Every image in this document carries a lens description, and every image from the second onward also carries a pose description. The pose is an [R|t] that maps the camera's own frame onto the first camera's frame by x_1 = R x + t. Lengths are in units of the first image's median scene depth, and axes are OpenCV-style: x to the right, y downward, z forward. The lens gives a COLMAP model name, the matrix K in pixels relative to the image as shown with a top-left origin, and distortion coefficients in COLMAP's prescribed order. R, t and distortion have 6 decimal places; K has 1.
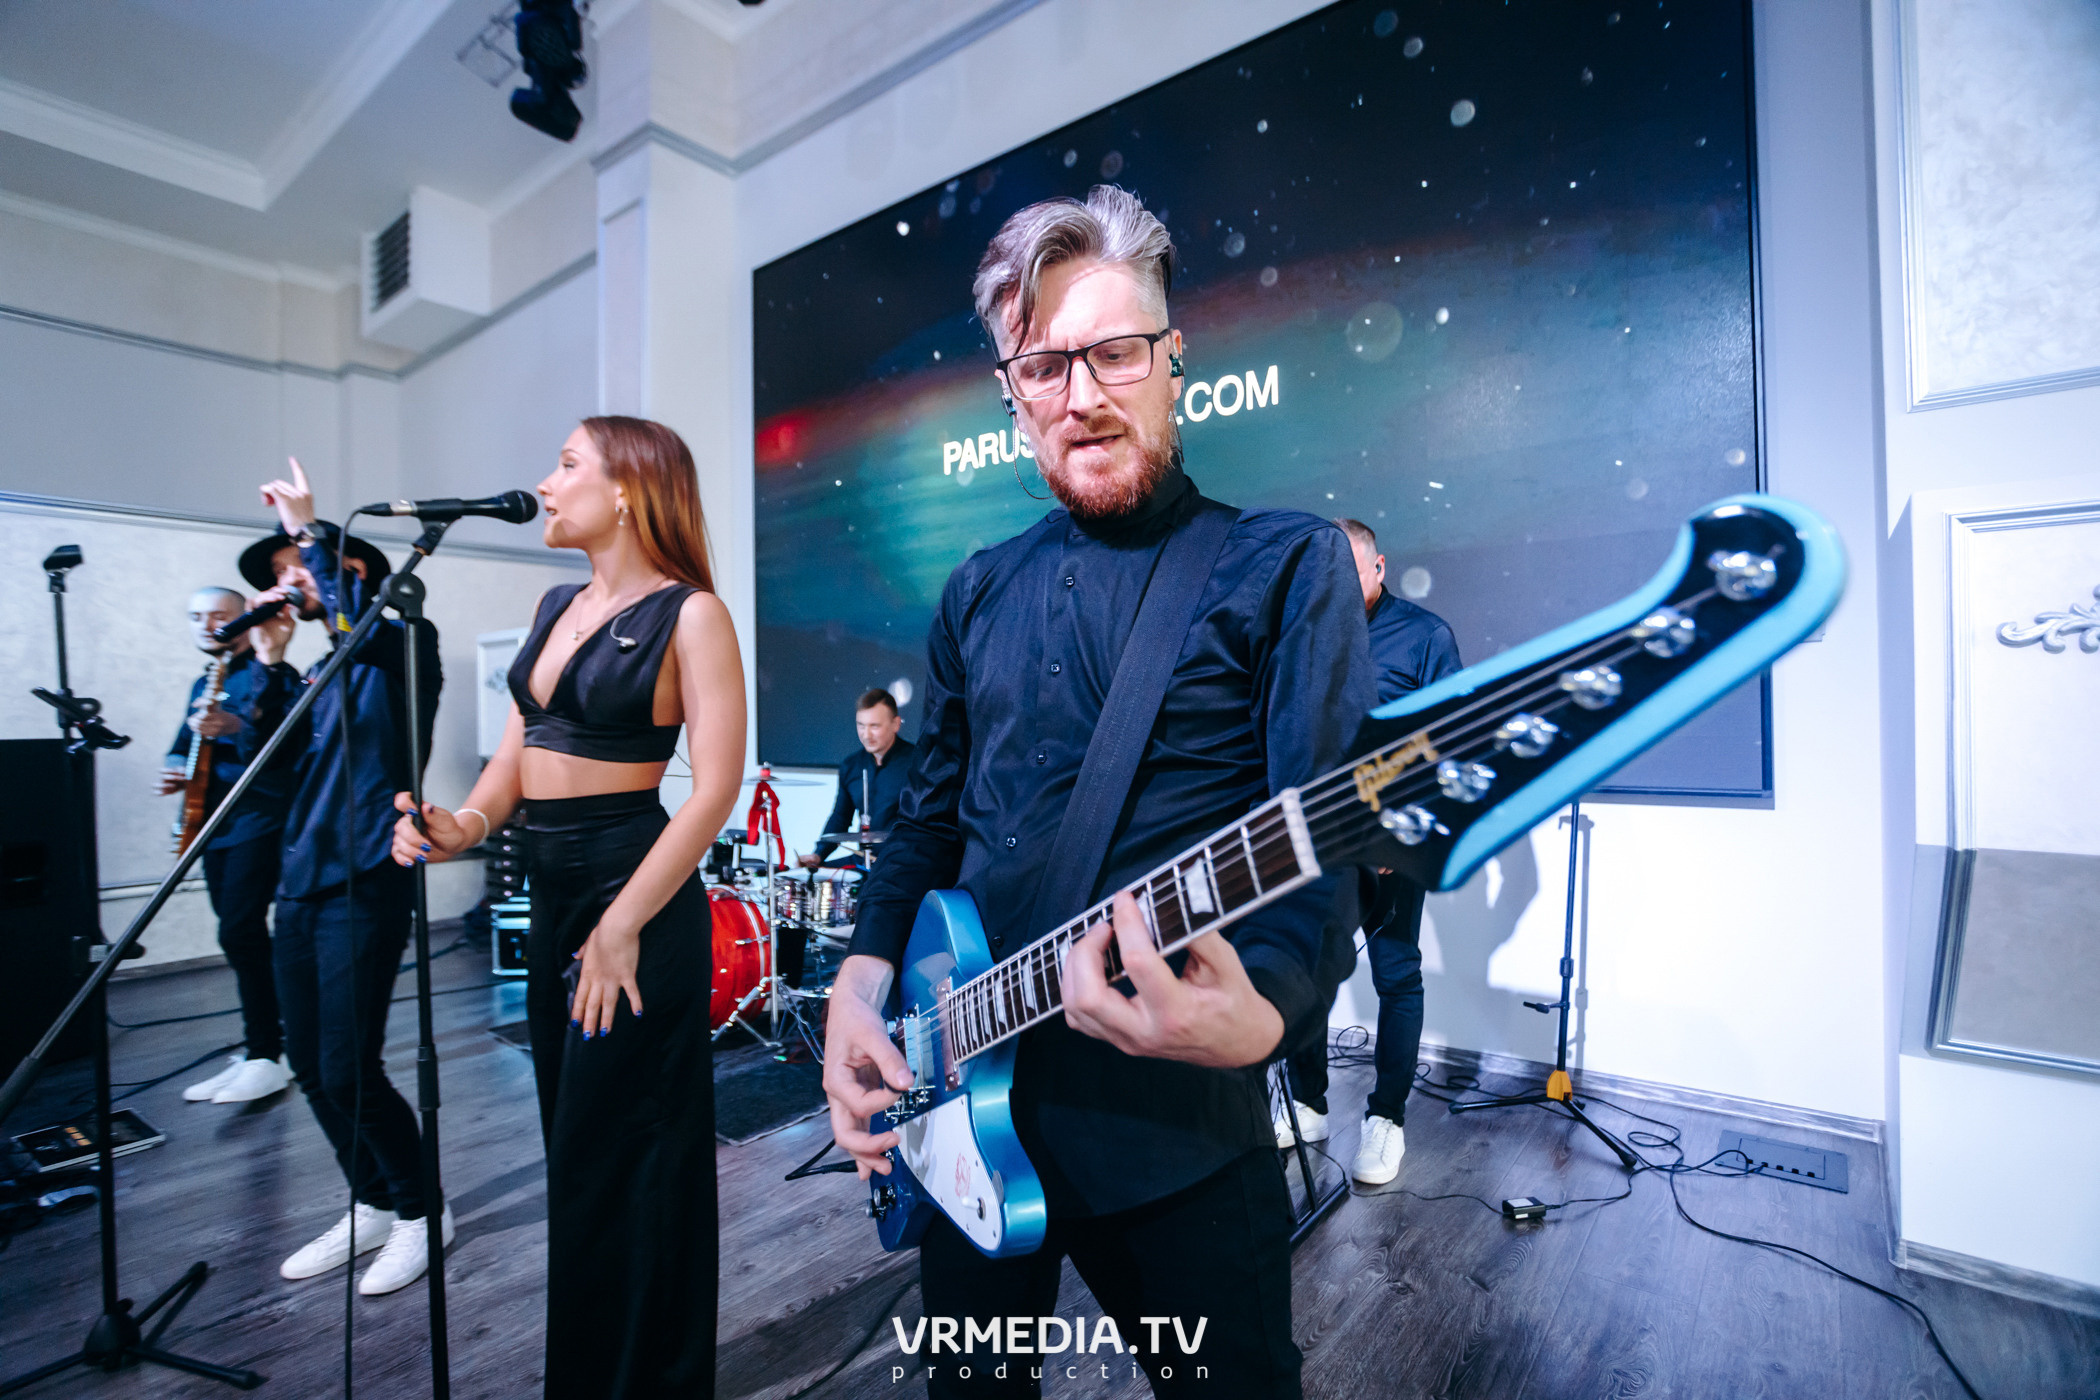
lens RADIAL K [[1005.4, 0, 1023.3], [0, 1005.4, 694.5], [0, 0, 1]] dist [0.000061, 0.000365]
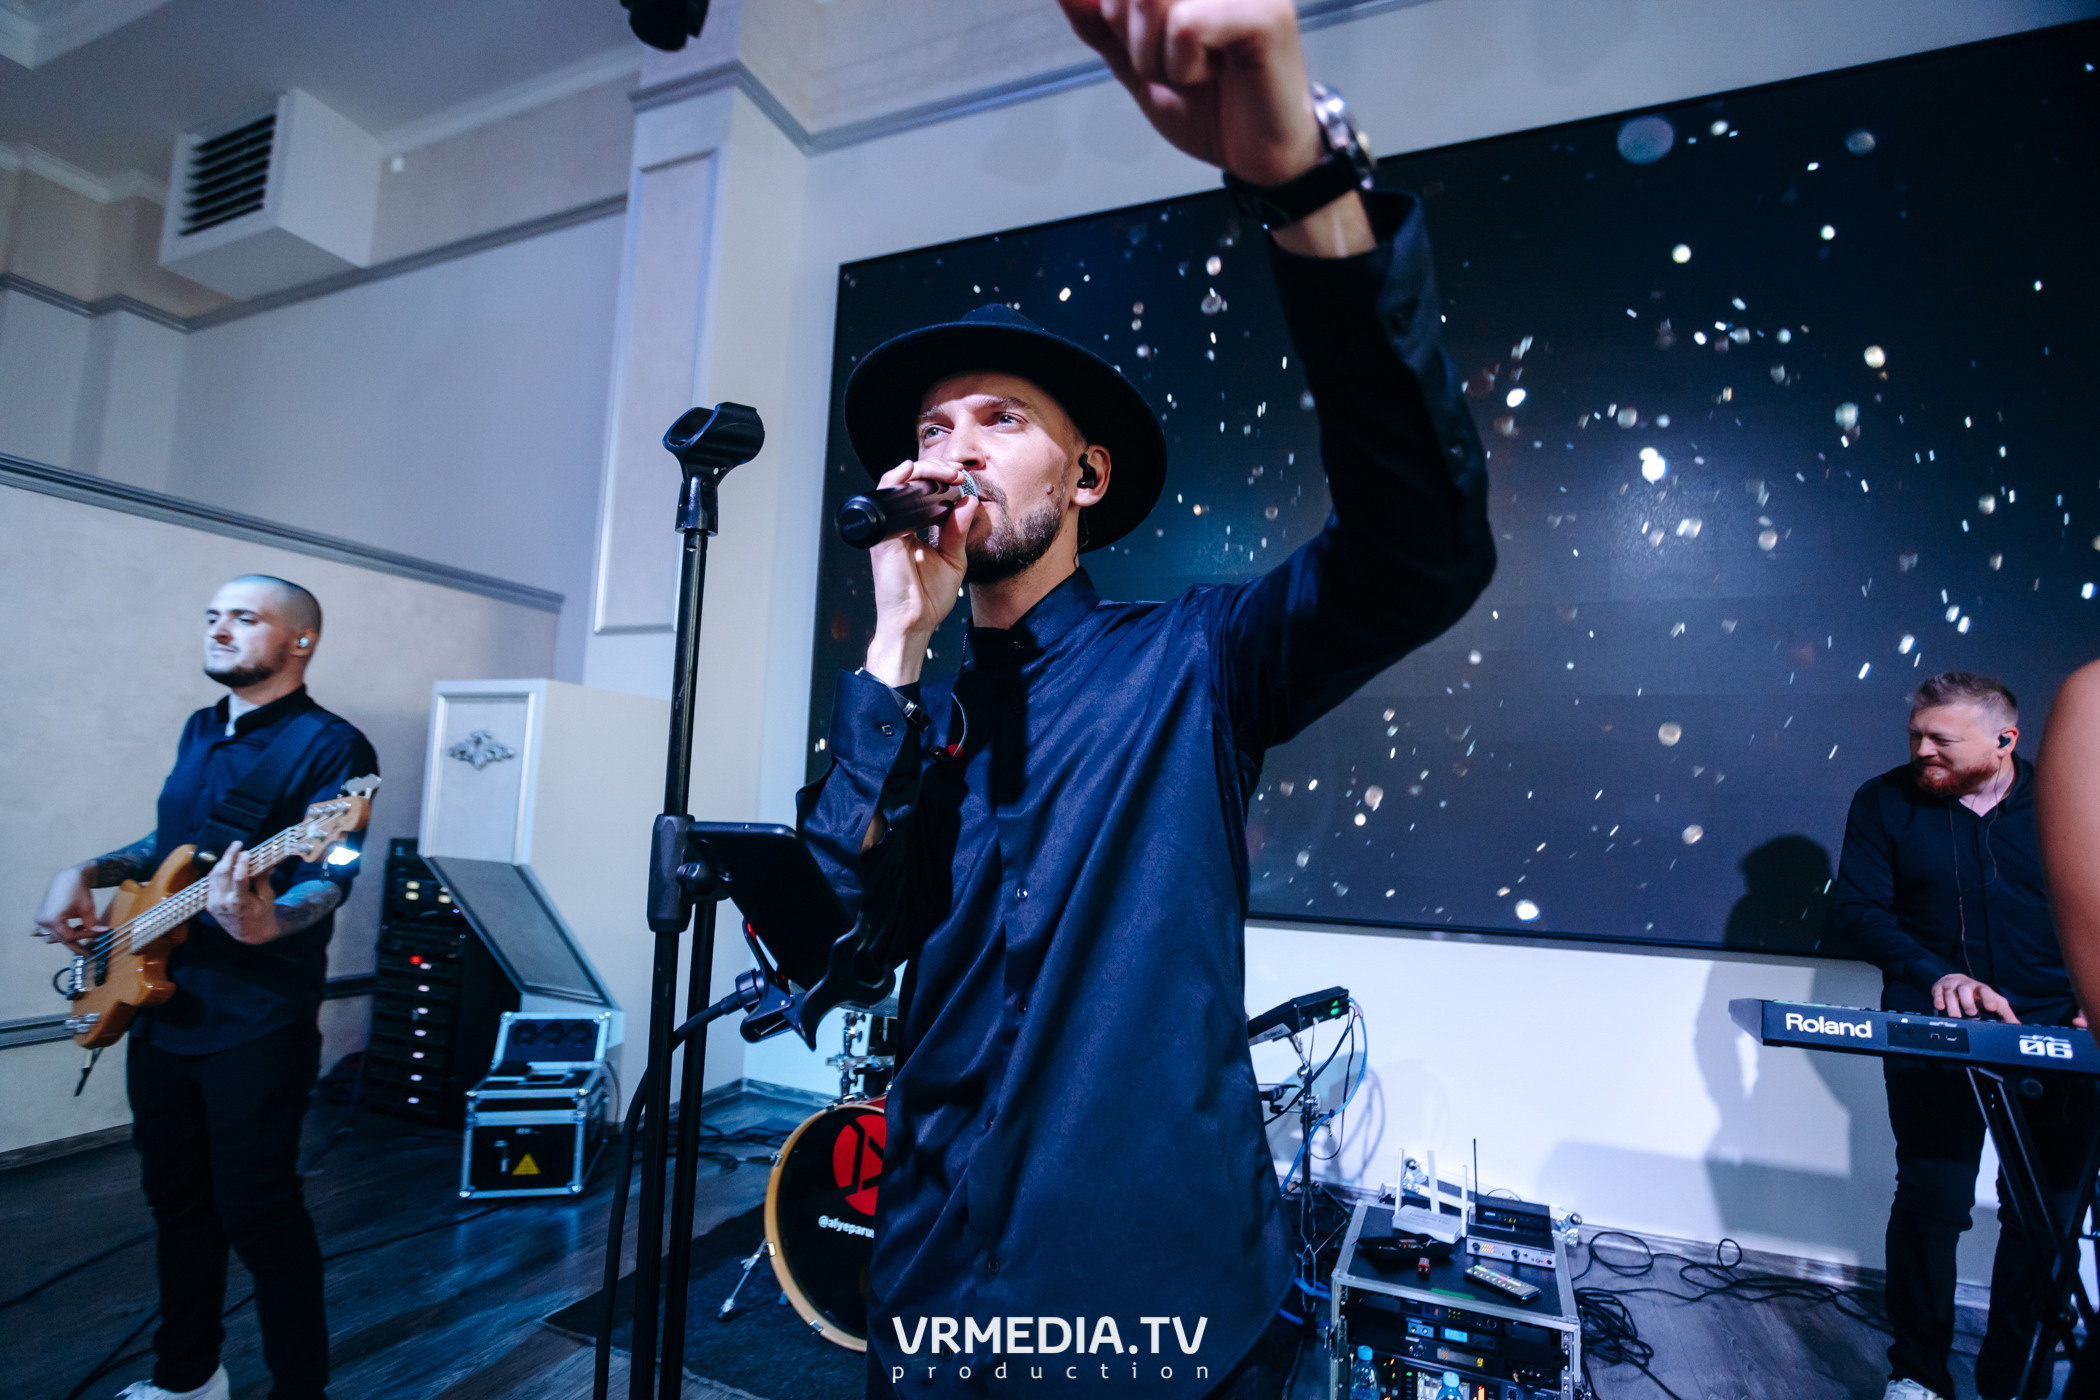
lens RADIAL K [[1003.2, 0, 1043.2], [0, 1003.2, 707.0], [0, 0, 1]] dist [-0.034248, 0.015475]
pose [[0.958614, 0.083935, 0.272055, -0.309114], [-0.061877, 0.994136, -0.088682, -0.006187], [-0.277904, 0.068178, 0.958187, 0.214879]]
